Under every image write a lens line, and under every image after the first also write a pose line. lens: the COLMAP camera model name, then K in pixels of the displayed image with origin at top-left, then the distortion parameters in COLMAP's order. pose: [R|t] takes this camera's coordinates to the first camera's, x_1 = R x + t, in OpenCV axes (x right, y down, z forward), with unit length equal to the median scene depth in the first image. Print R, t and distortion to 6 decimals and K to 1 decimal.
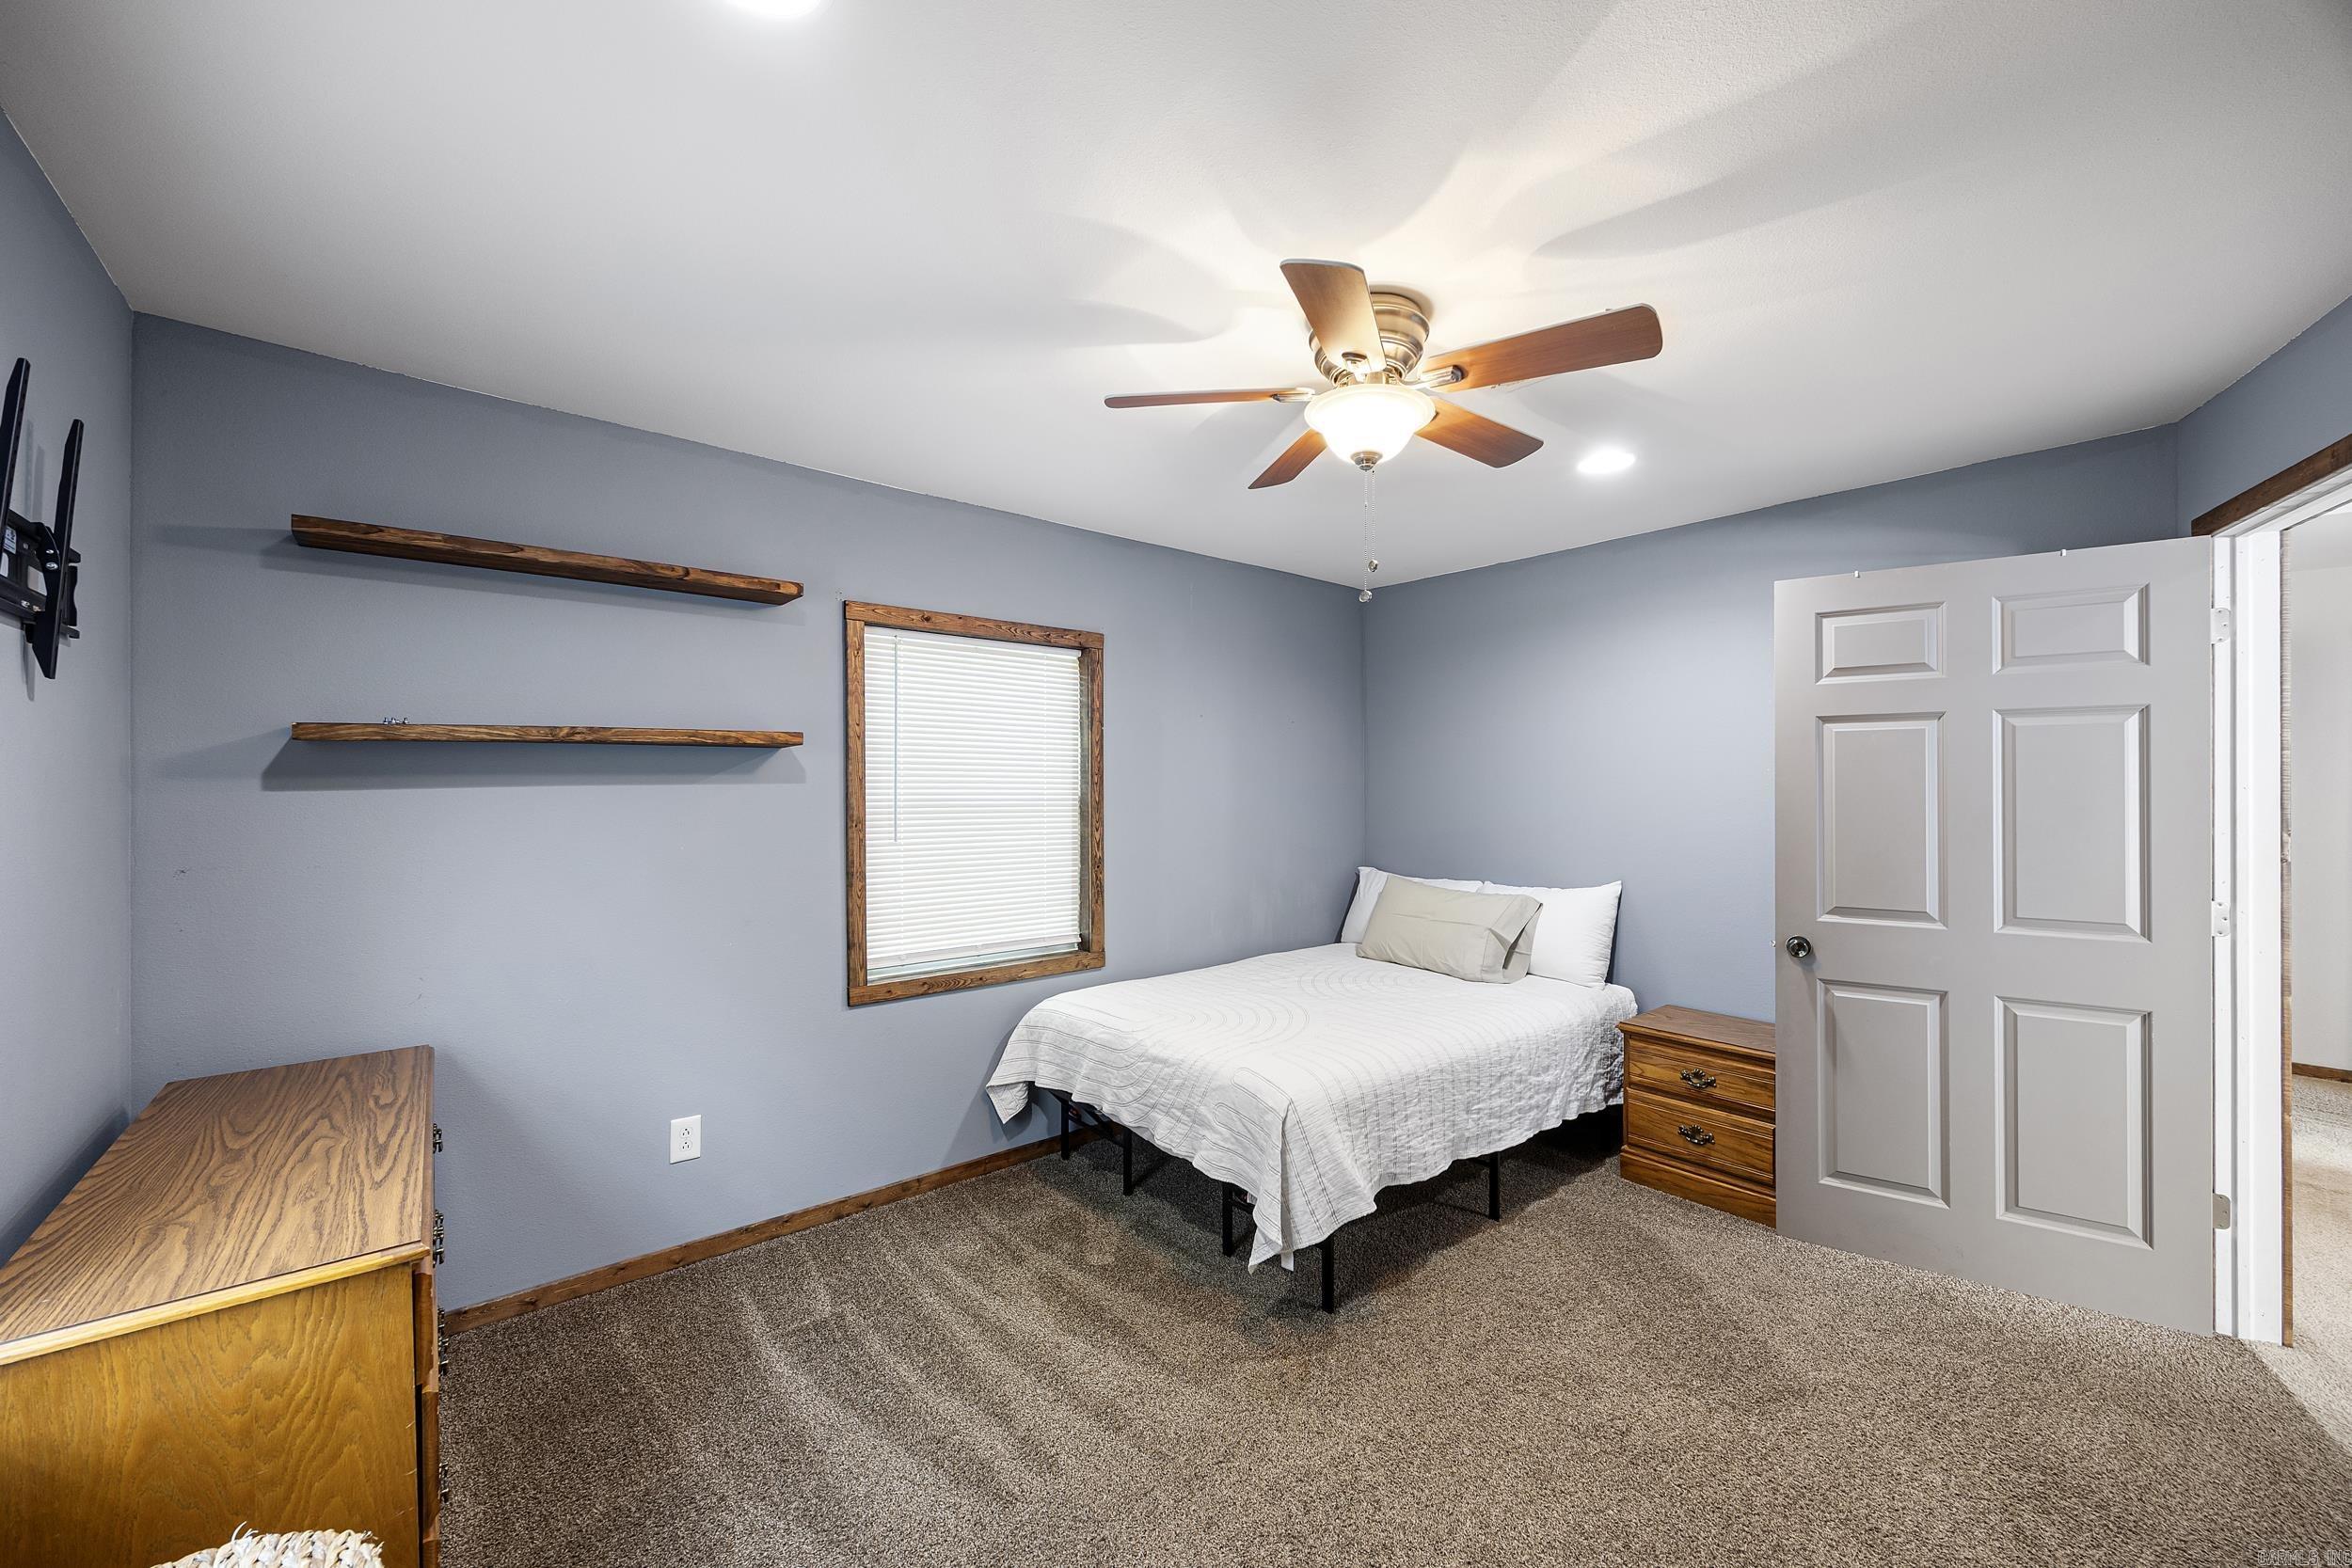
lens RADIAL K [[912.7, 0, 1181.1], [0, 912.7, 784.7], [0, 0, 1]] dist [0.000277, 0.000037]
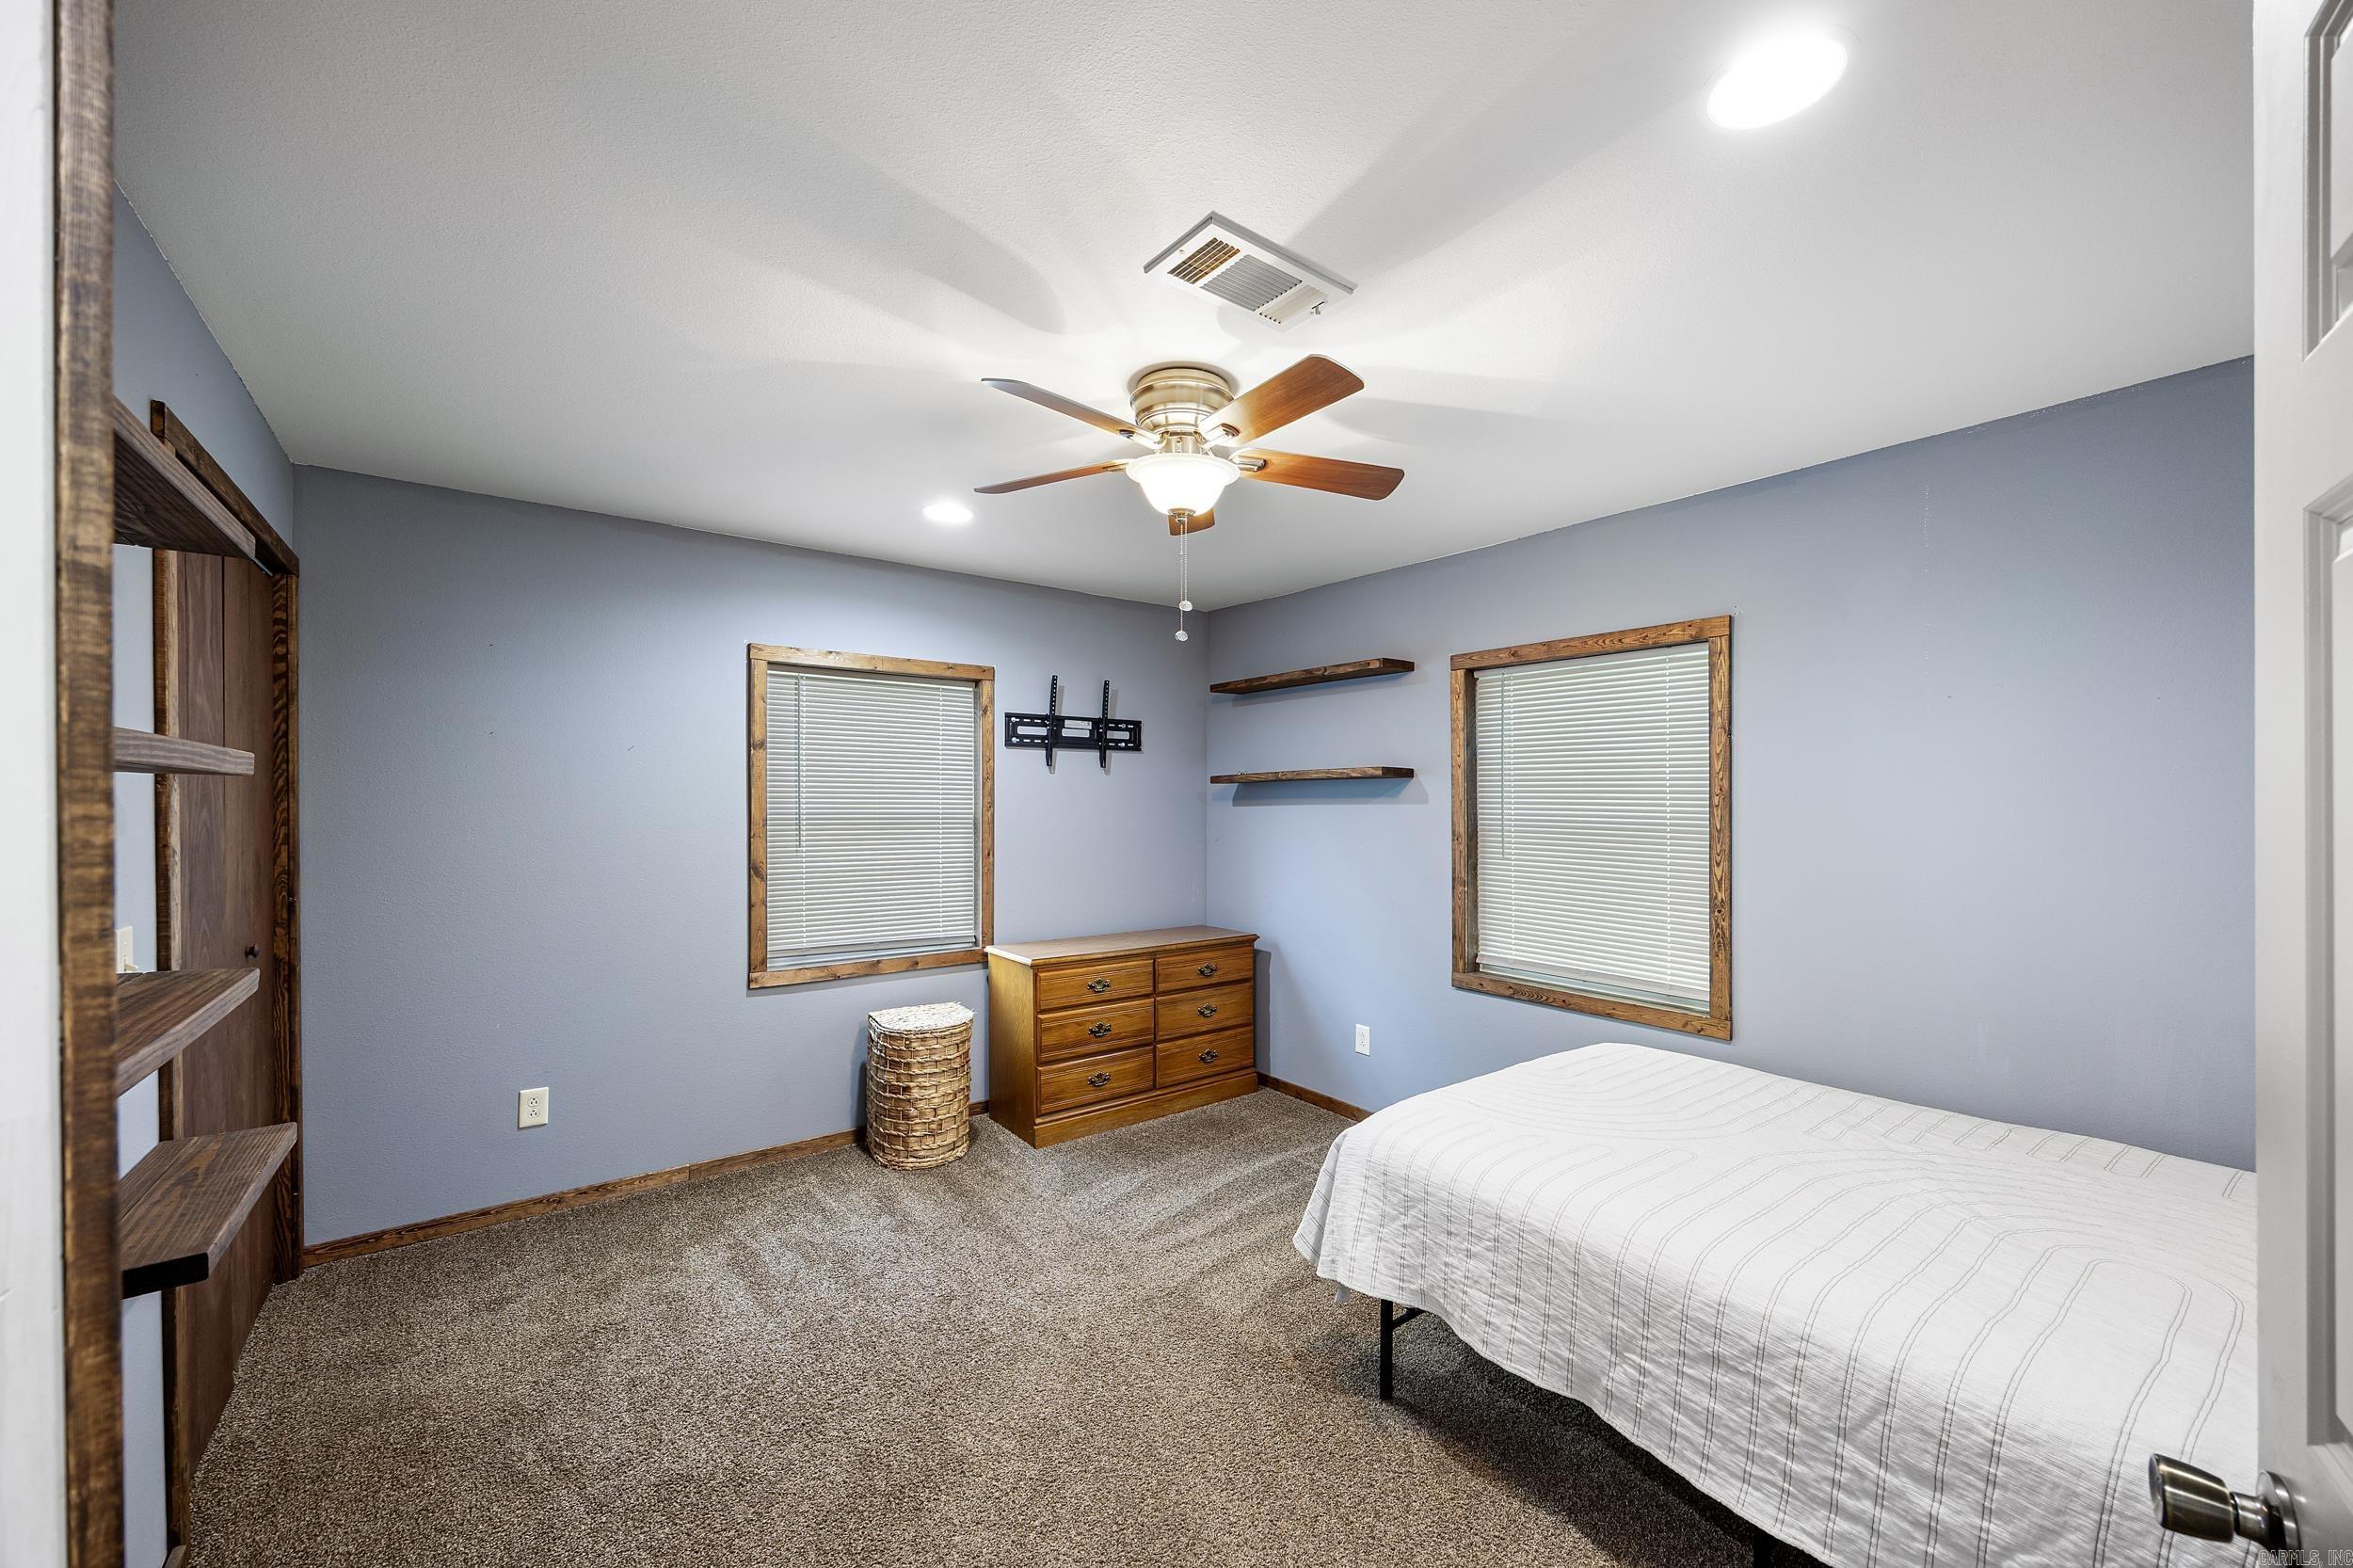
lens RADIAL K [[913.1, 0, 1178.5], [0, 913.1, 794.8], [0, 0, 1]] dist [0.000277, 0.000037]
pose [[-0.050226, -0.002995, -0.998733, 0.916435], [-0.004055, 0.999988, -0.002795, -0.009978], [0.998730, 0.003909, -0.050238, 0.719953]]
